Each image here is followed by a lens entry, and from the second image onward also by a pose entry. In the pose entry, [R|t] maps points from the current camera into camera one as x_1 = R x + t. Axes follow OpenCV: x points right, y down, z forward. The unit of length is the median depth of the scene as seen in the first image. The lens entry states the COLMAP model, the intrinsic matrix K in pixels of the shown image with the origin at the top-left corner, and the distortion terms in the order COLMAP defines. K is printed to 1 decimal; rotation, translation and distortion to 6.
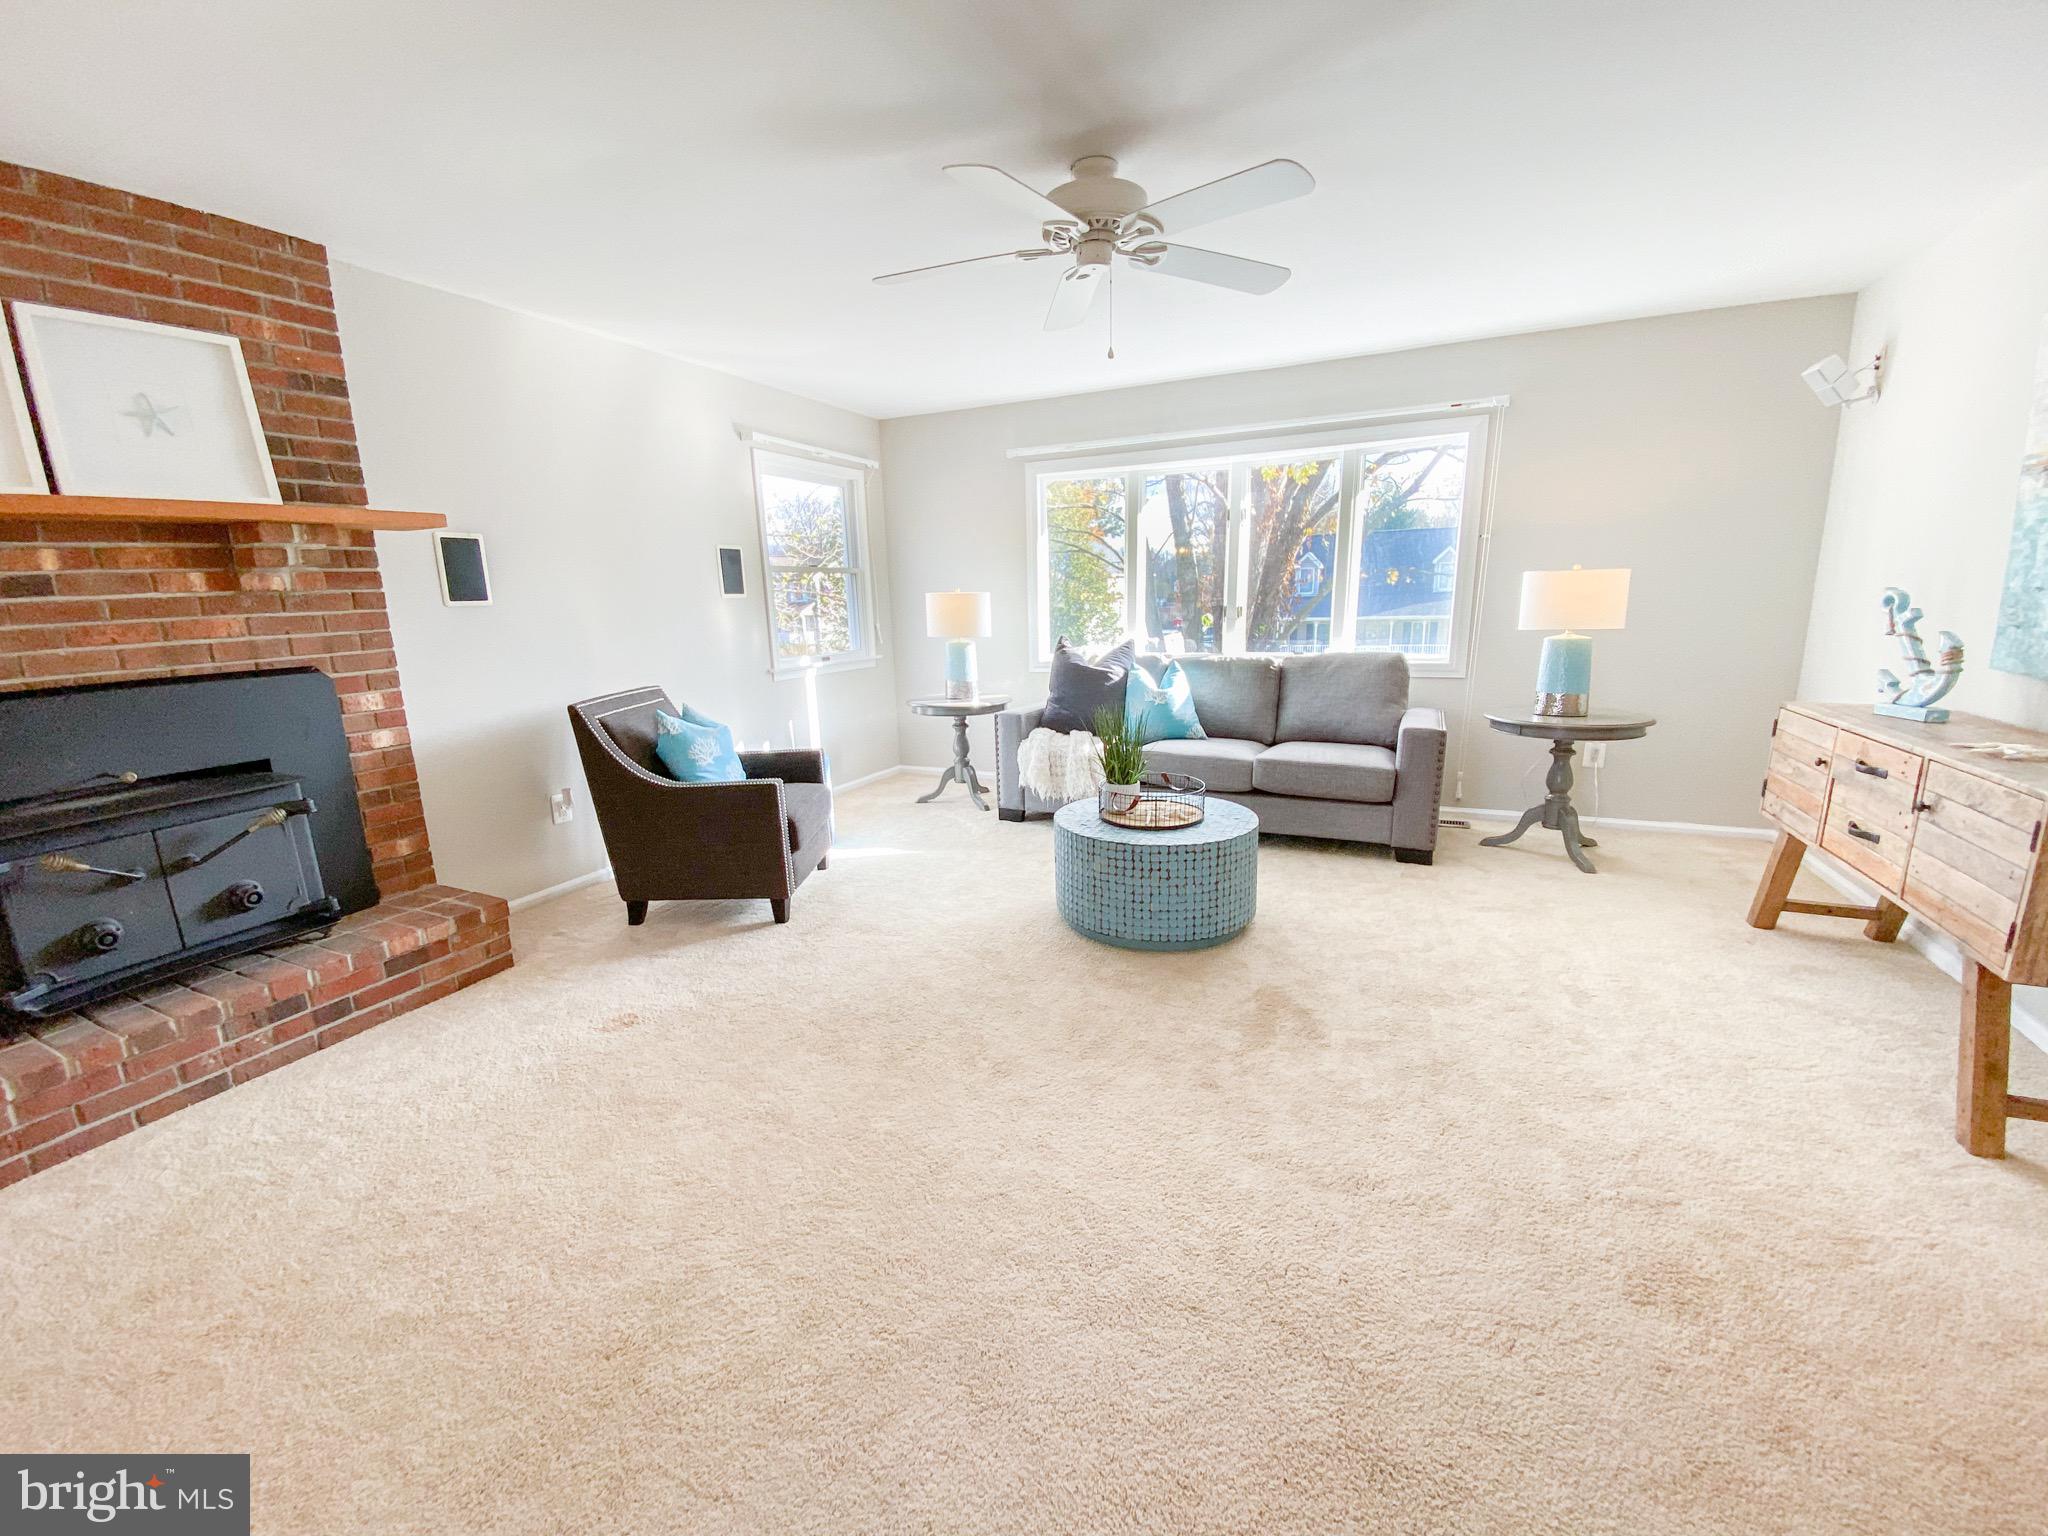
lens RADIAL K [[821.0, 0, 1017.4], [0, 821.0, 767.6], [0, 0, 1]] dist [0.009756, -0.012039]
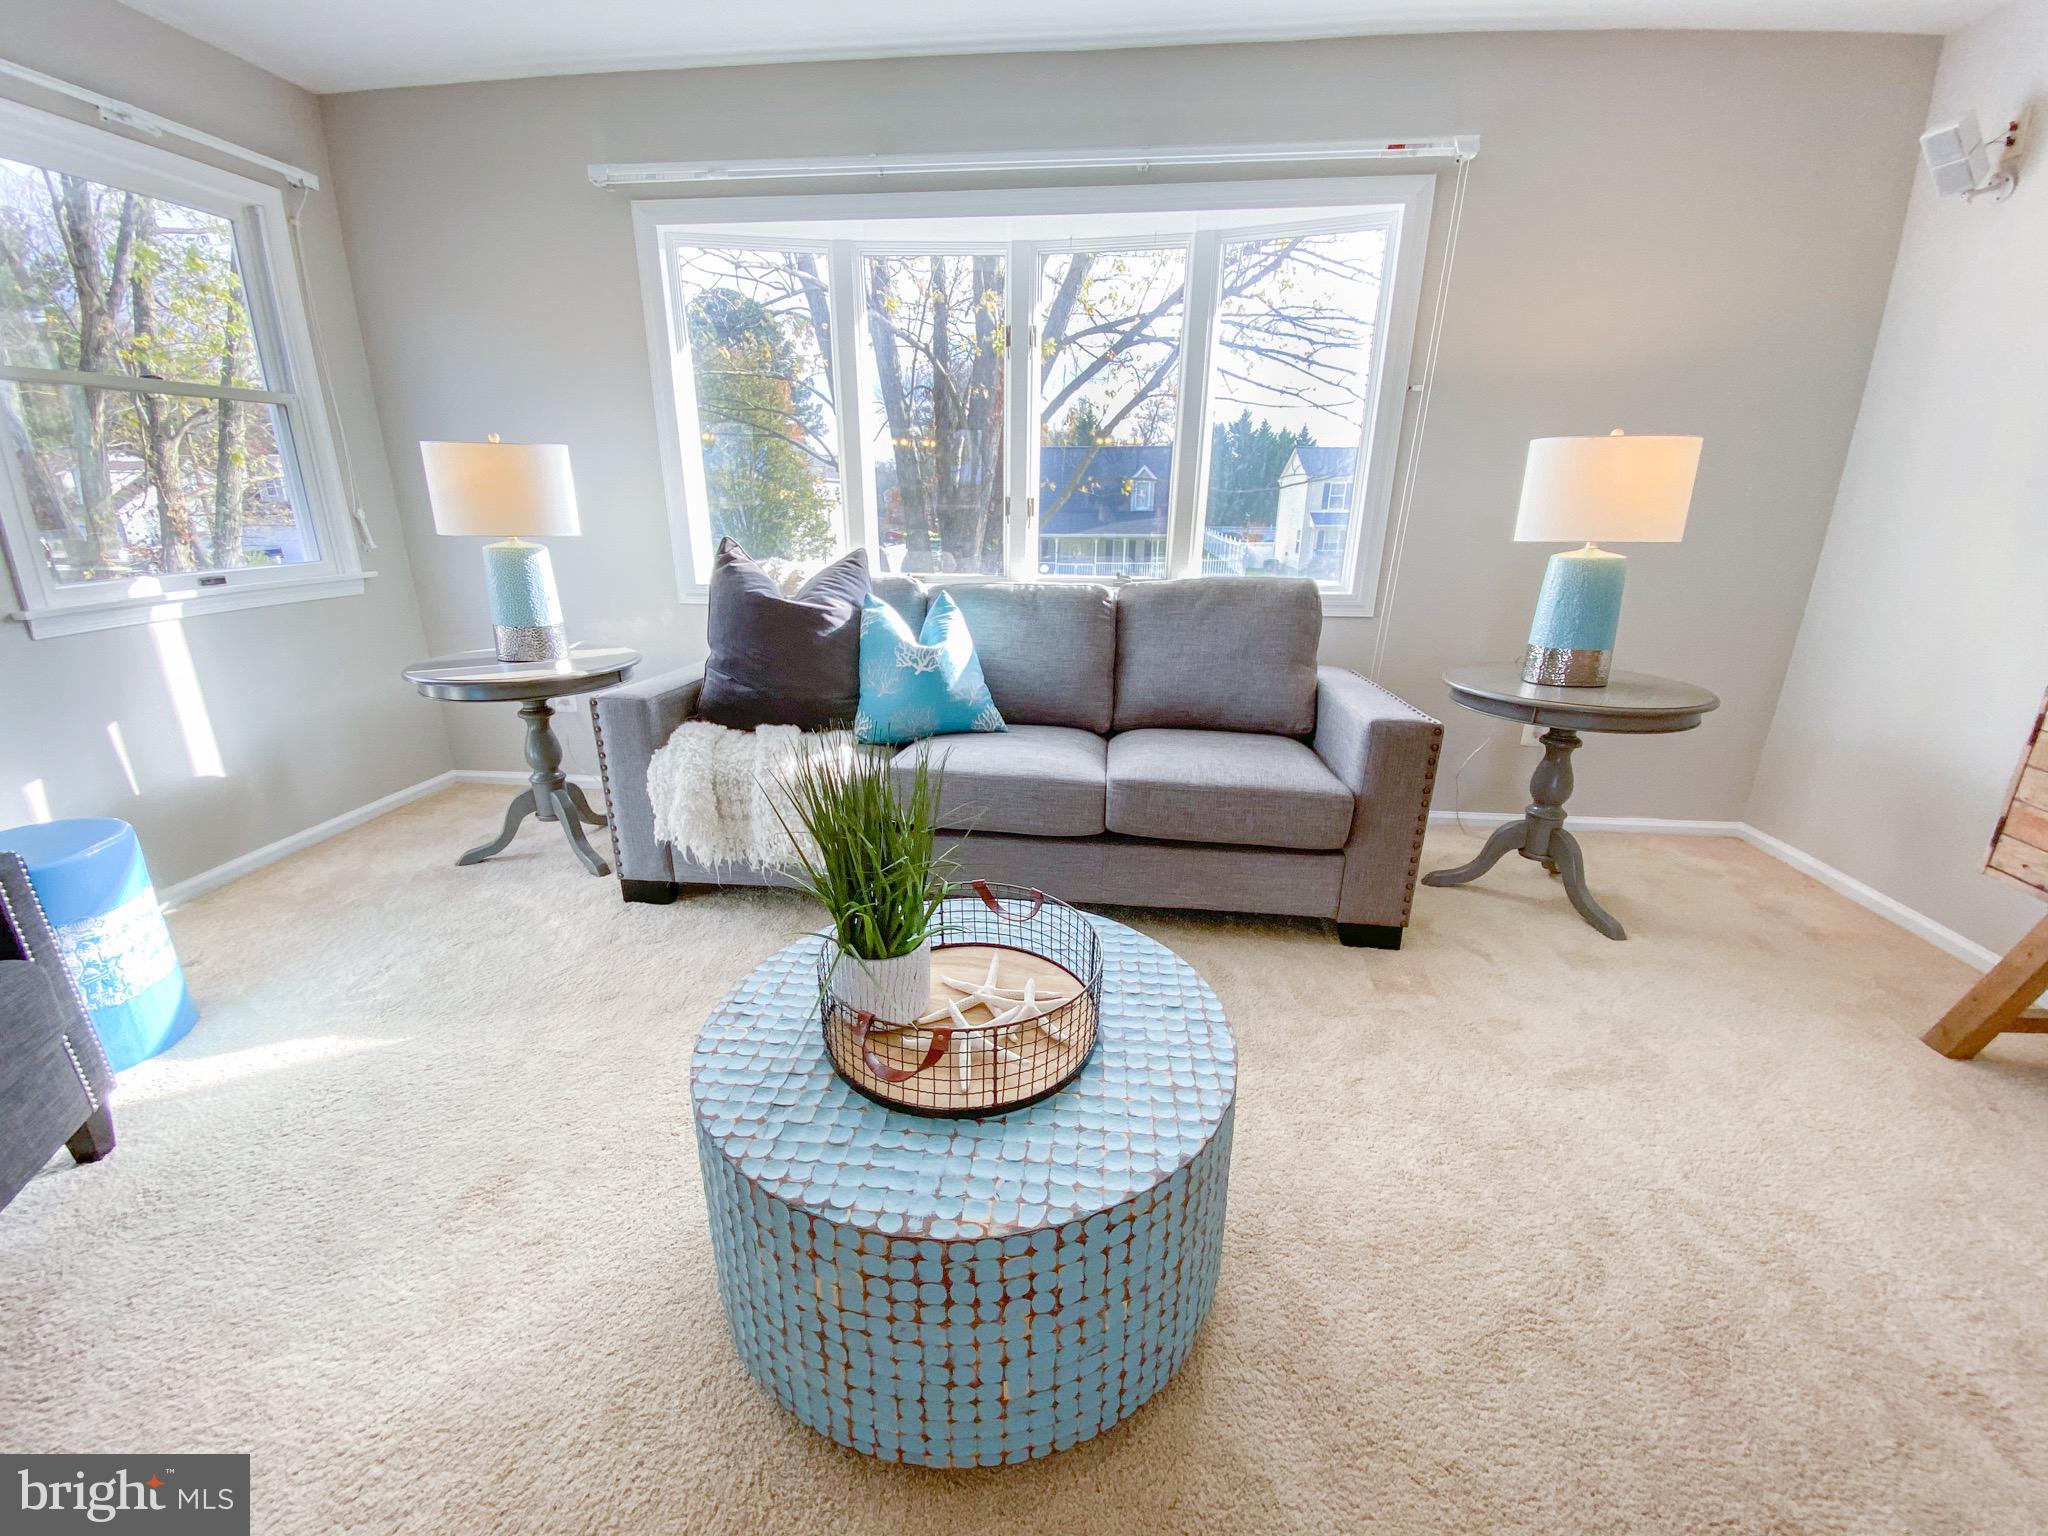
lens RADIAL K [[821.0, 0, 1015.9], [0, 821.0, 778.0], [0, 0, 1]] dist [0.009756, -0.012039]
pose [[0.943322, -0.073334, 0.323675, 0.050546], [0.035349, 0.991935, 0.121718, -0.070654], [-0.329991, -0.103378, 0.938306, 0.458094]]
